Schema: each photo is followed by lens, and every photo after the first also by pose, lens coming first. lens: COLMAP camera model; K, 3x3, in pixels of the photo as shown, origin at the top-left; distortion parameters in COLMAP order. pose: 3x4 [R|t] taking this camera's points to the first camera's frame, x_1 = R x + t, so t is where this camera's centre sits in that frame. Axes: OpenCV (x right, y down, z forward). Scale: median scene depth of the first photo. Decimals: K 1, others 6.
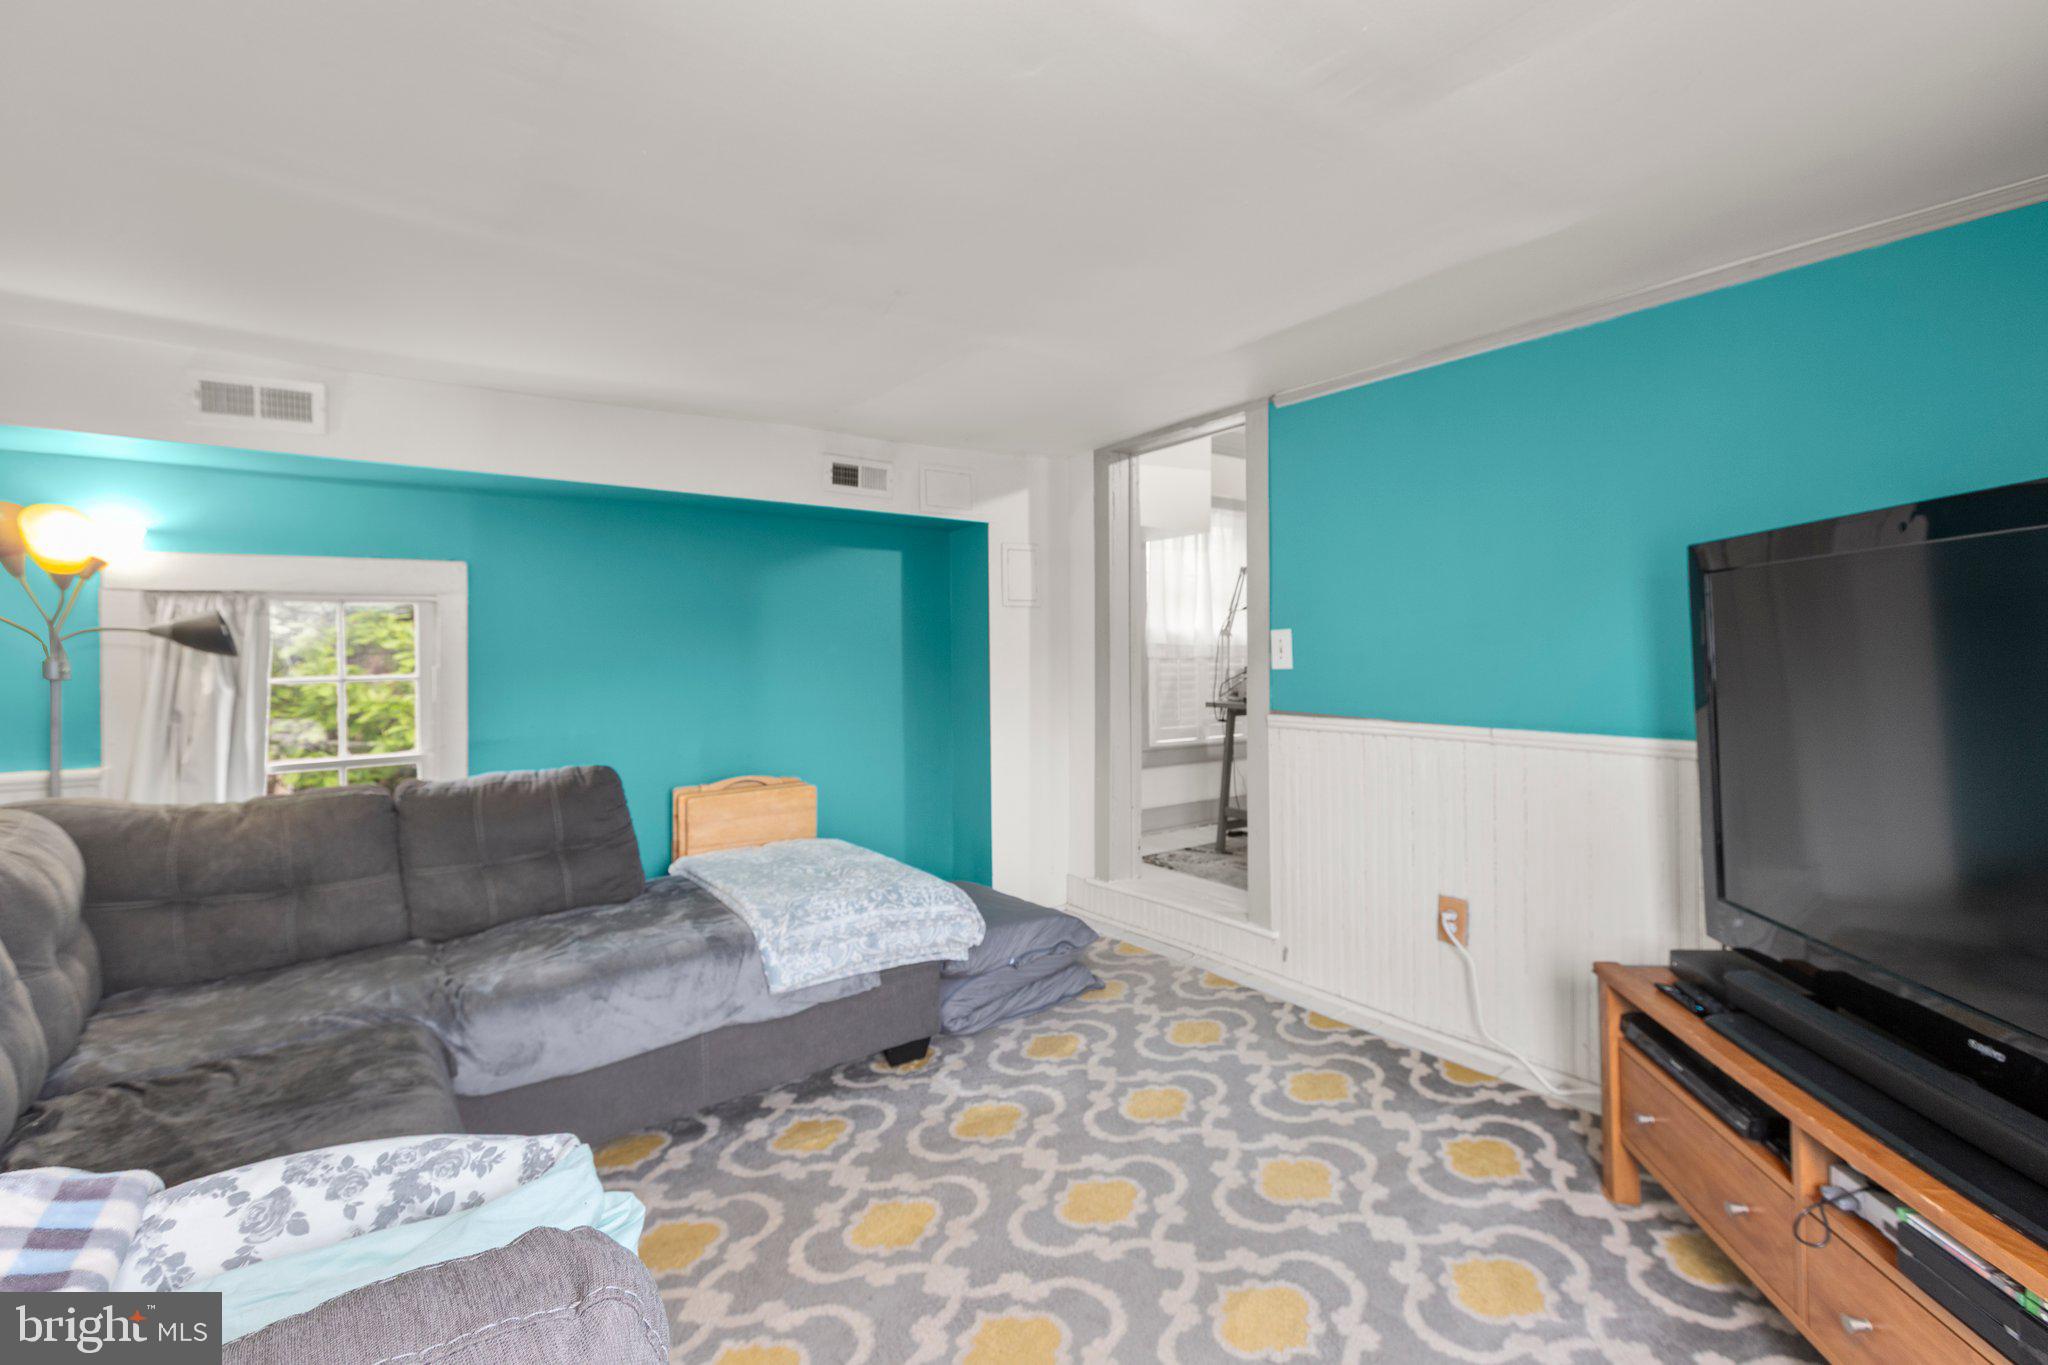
lens RADIAL K [[921.1, 0, 990.3], [0, 921.1, 665.5], [0, 0, 1]] dist [-0.001055, -0.000333]
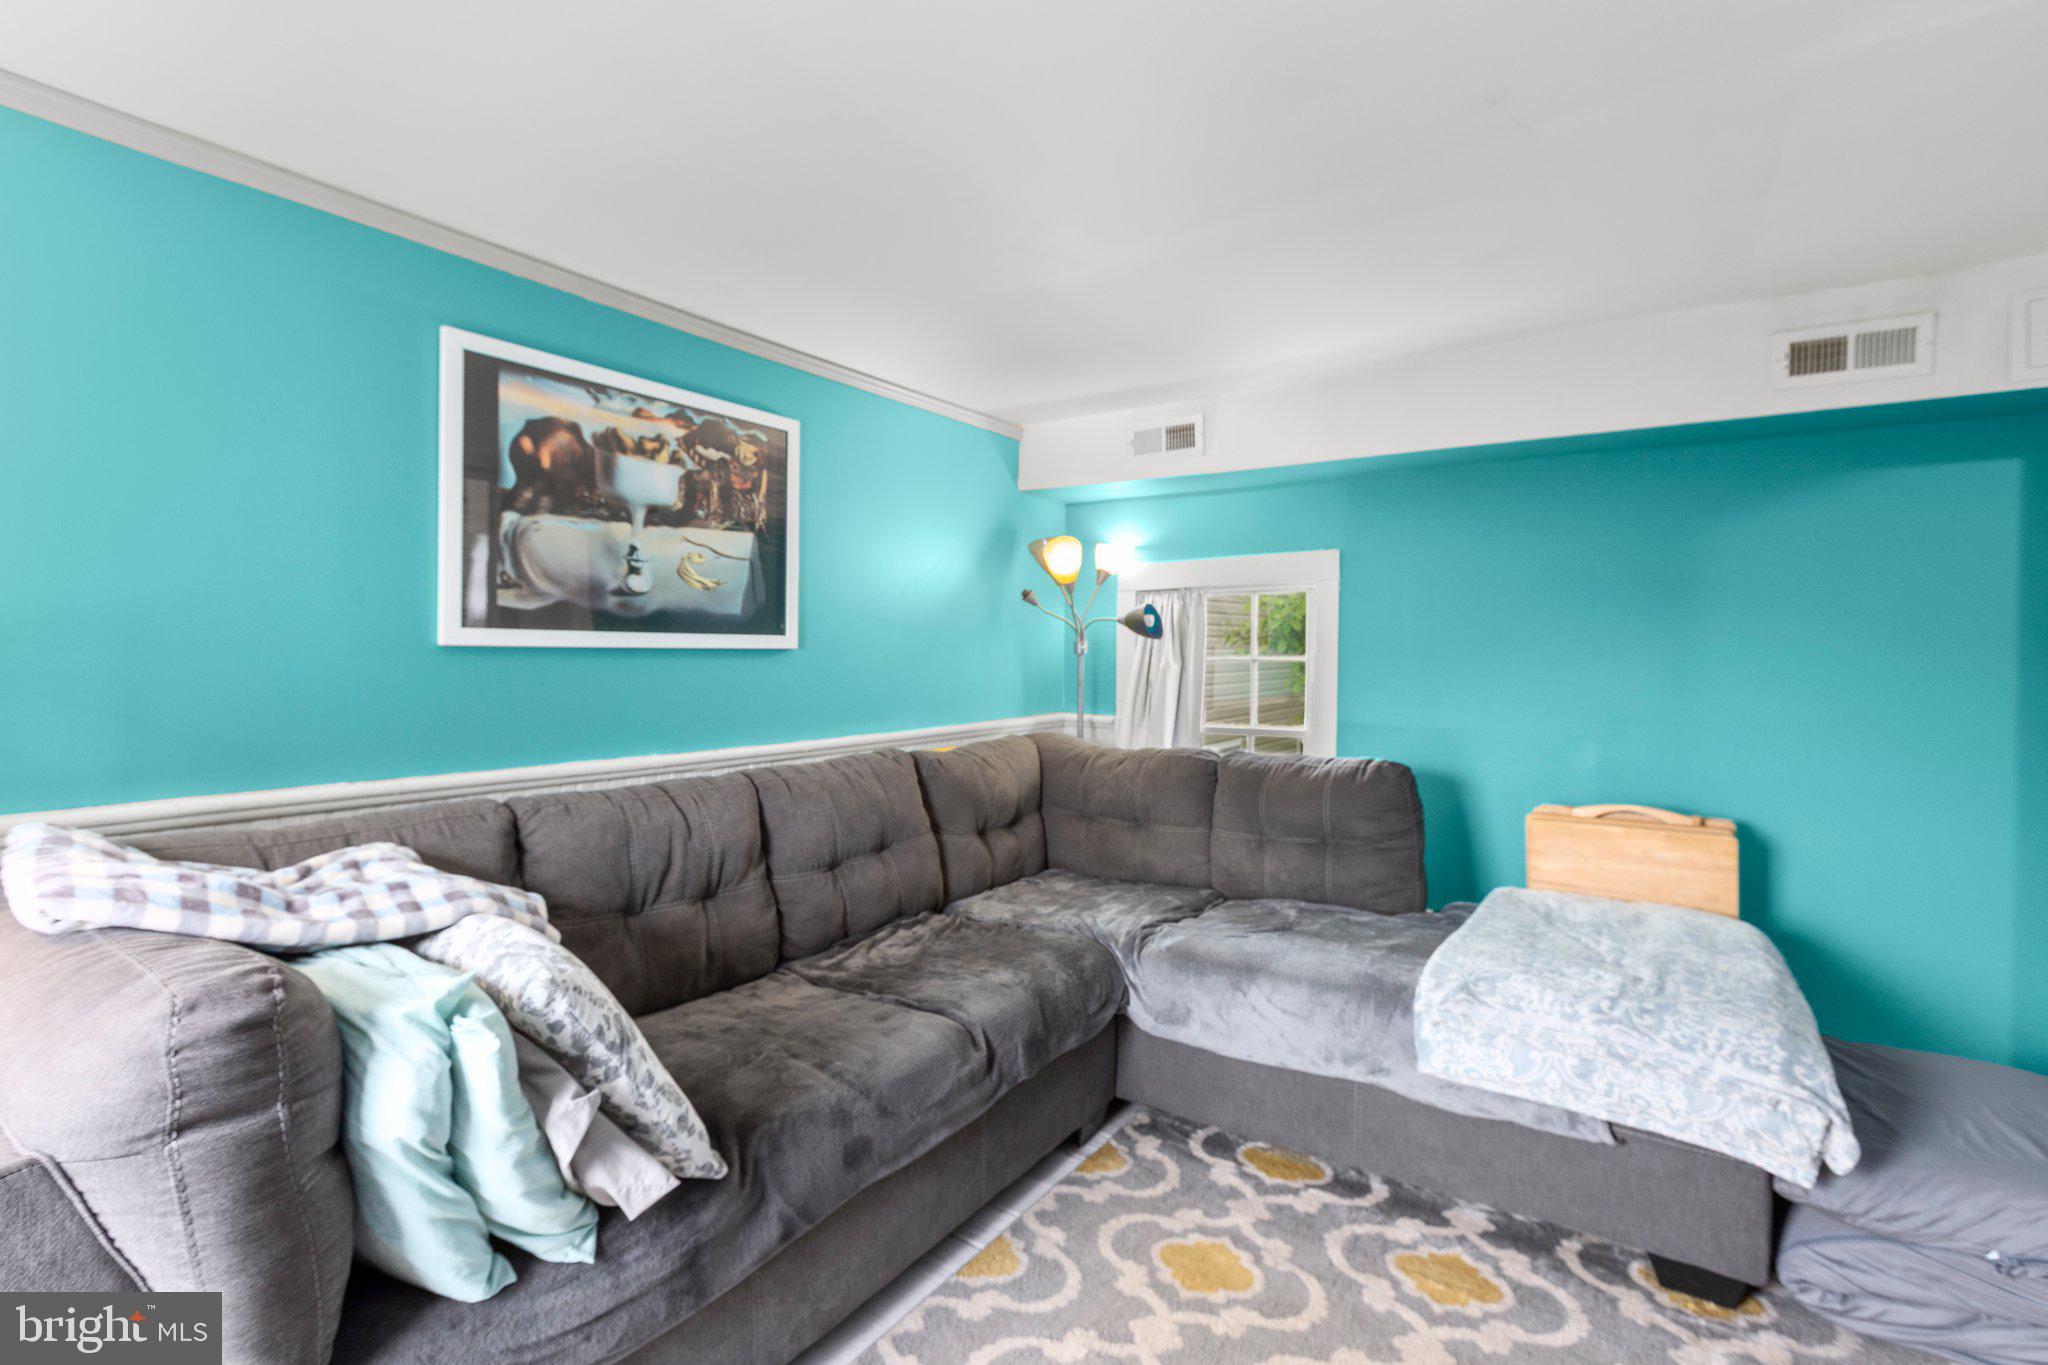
lens RADIAL K [[921.1, 0, 990.3], [0, 921.1, 665.5], [0, 0, 1]] dist [-0.001055, -0.000333]
pose [[0.332824, 0.034769, -0.942348, 0.339141], [-0.014507, 0.999391, 0.031750, -0.011246], [0.942877, 0.003103, 0.333126, 0.353684]]
